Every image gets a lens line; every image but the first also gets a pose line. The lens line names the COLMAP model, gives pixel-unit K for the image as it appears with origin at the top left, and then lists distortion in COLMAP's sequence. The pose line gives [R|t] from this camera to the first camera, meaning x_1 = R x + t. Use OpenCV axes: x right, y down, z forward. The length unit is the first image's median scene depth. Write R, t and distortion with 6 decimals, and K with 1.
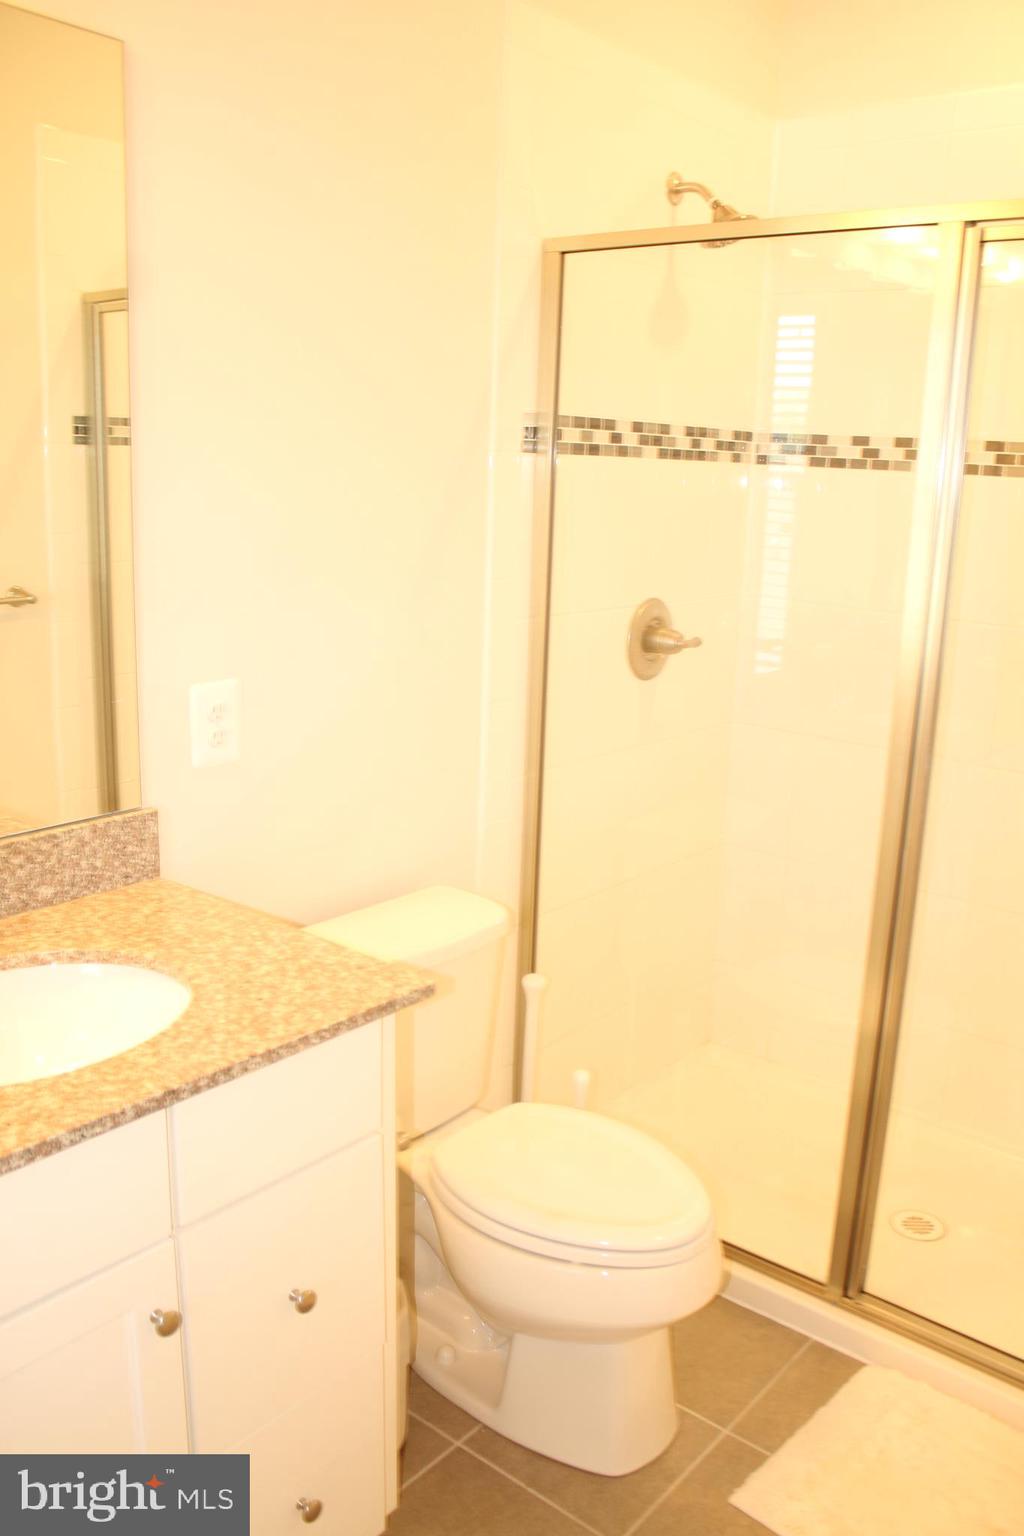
lens RADIAL K [[1277.0, 0, 512.0], [0, 1277.0, 768.0], [0, 0, 1]] dist [-0.173950, 0.164954]
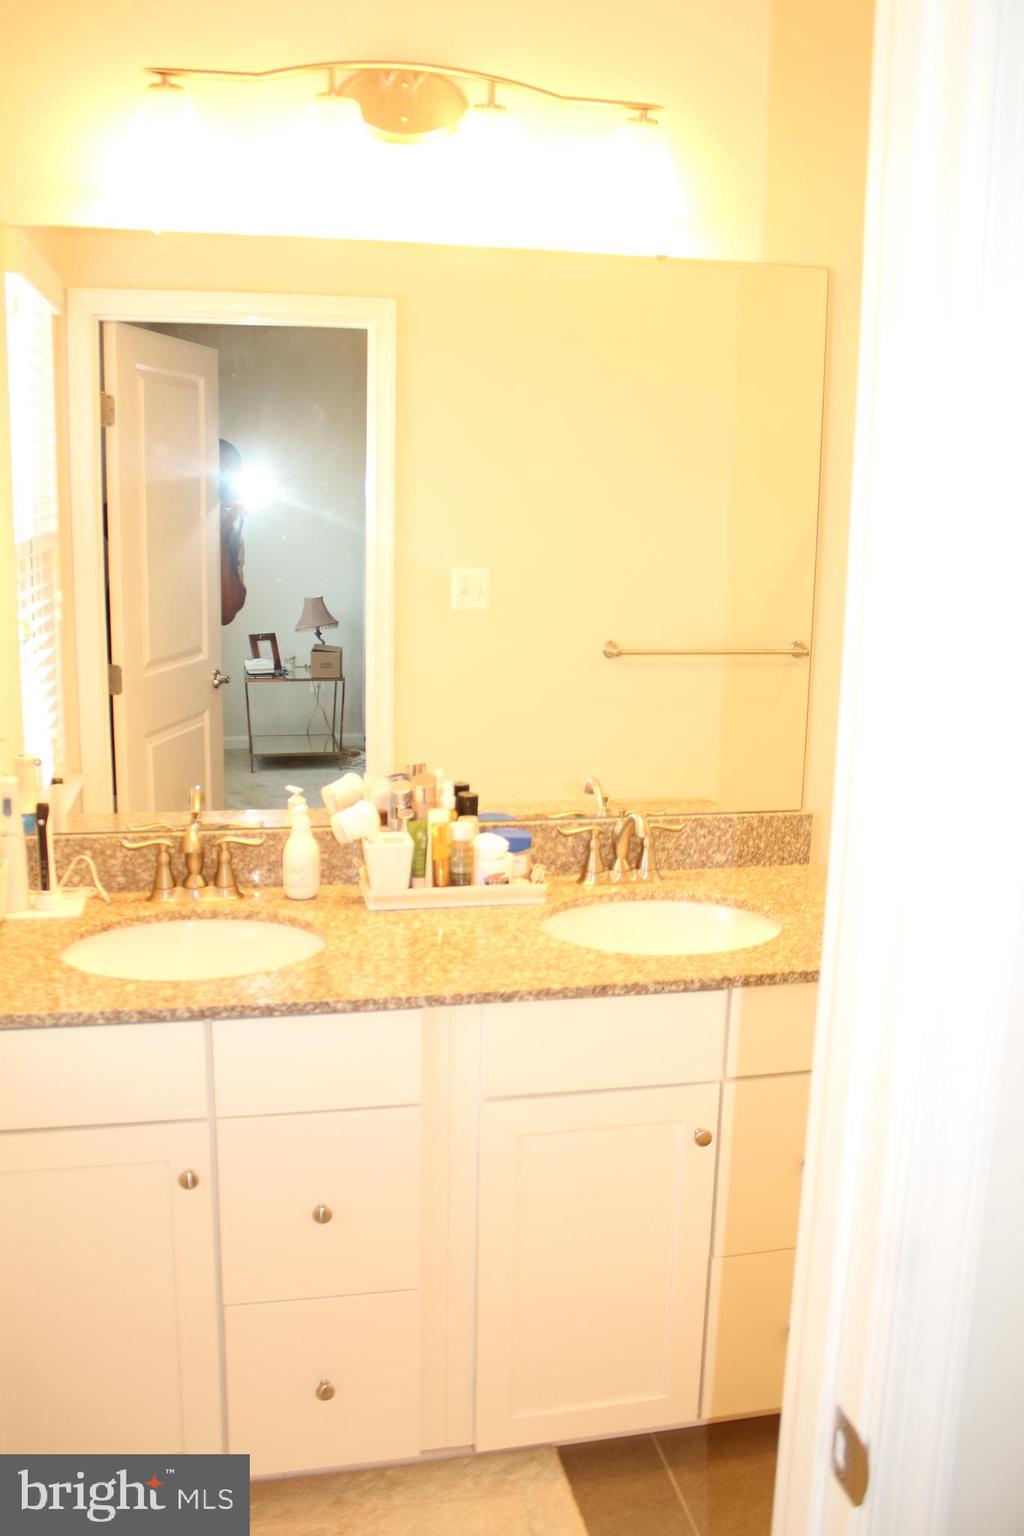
lens RADIAL K [[1277.0, 0, 512.0], [0, 1277.0, 768.0], [0, 0, 1]] dist [-0.173950, 0.164954]
pose [[0.779299, 0.110364, -0.616858, 0.318382], [-0.138765, 0.990324, 0.001875, 0.029220], [0.611096, 0.084137, 0.787073, -0.278876]]
